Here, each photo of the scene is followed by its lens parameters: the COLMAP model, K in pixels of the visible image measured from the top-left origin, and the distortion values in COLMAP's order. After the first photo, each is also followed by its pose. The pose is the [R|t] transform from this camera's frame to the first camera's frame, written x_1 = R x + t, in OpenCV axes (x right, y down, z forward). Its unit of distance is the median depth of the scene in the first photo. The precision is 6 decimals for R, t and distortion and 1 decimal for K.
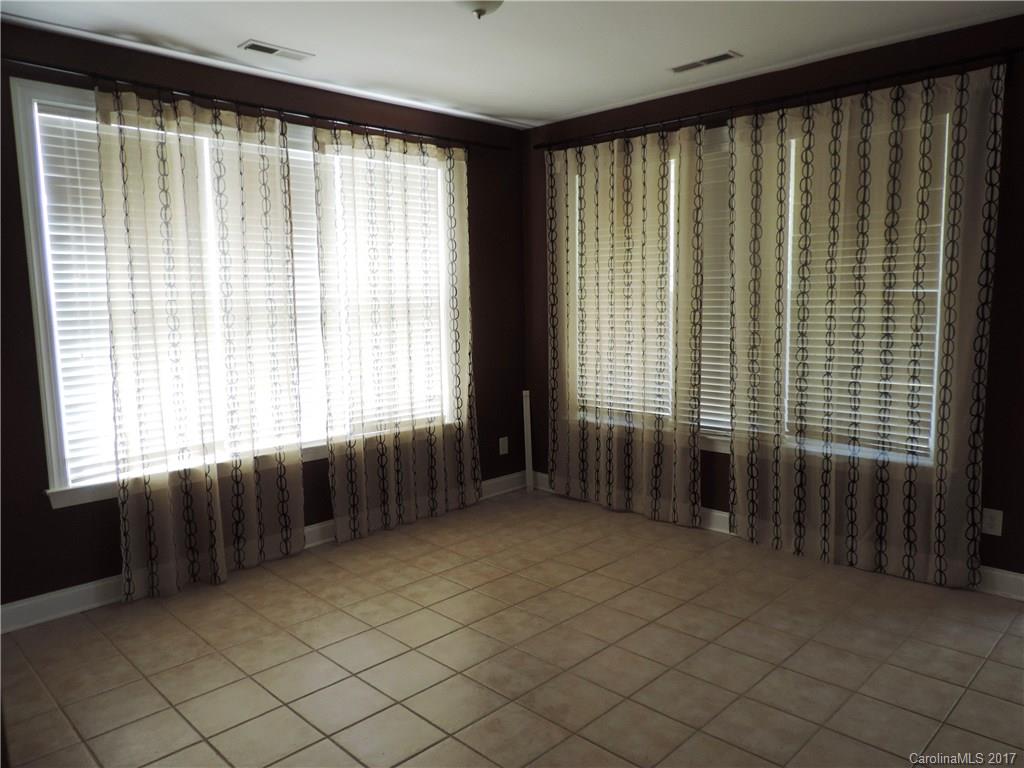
lens RADIAL K [[730.4, 0, 512.6], [0, 730.4, 378.4], [0, 0, 1]] dist [-0.021561, 0.013123]
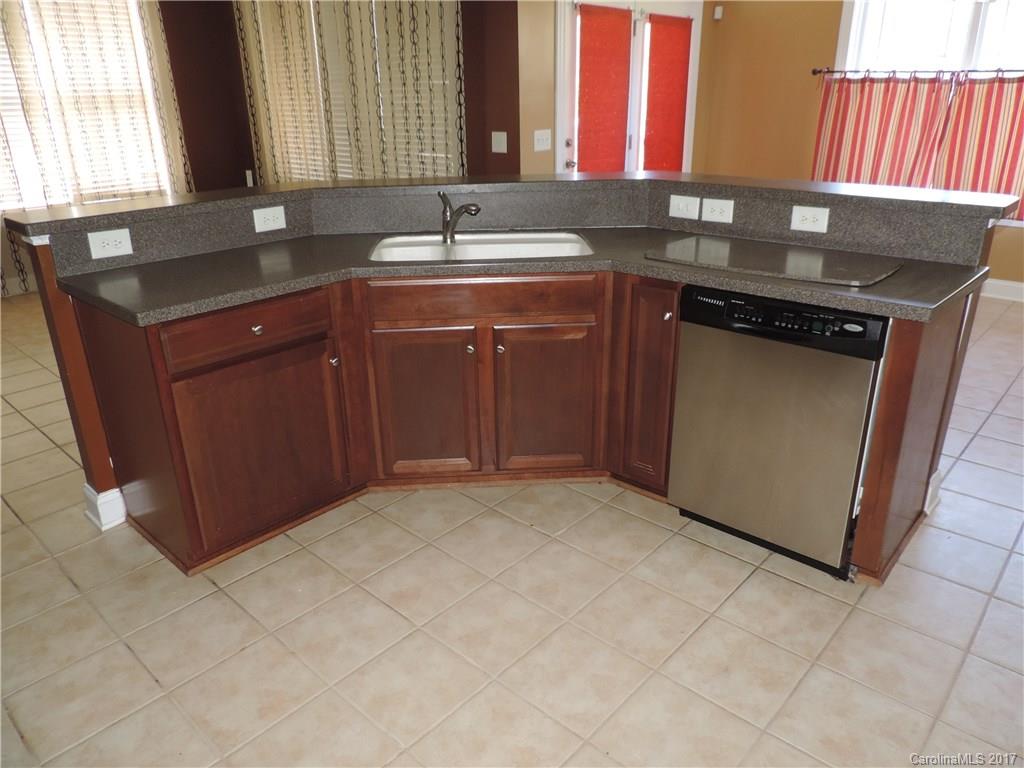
lens RADIAL K [[730.4, 0, 520.5], [0, 730.4, 380.5], [0, 0, 1]] dist [-0.021561, 0.013123]
pose [[0.998805, -0.017165, 0.045754, 0.504310], [0.004485, 0.964528, 0.263943, 0.044668], [-0.048662, -0.263422, 0.963452, -0.358711]]
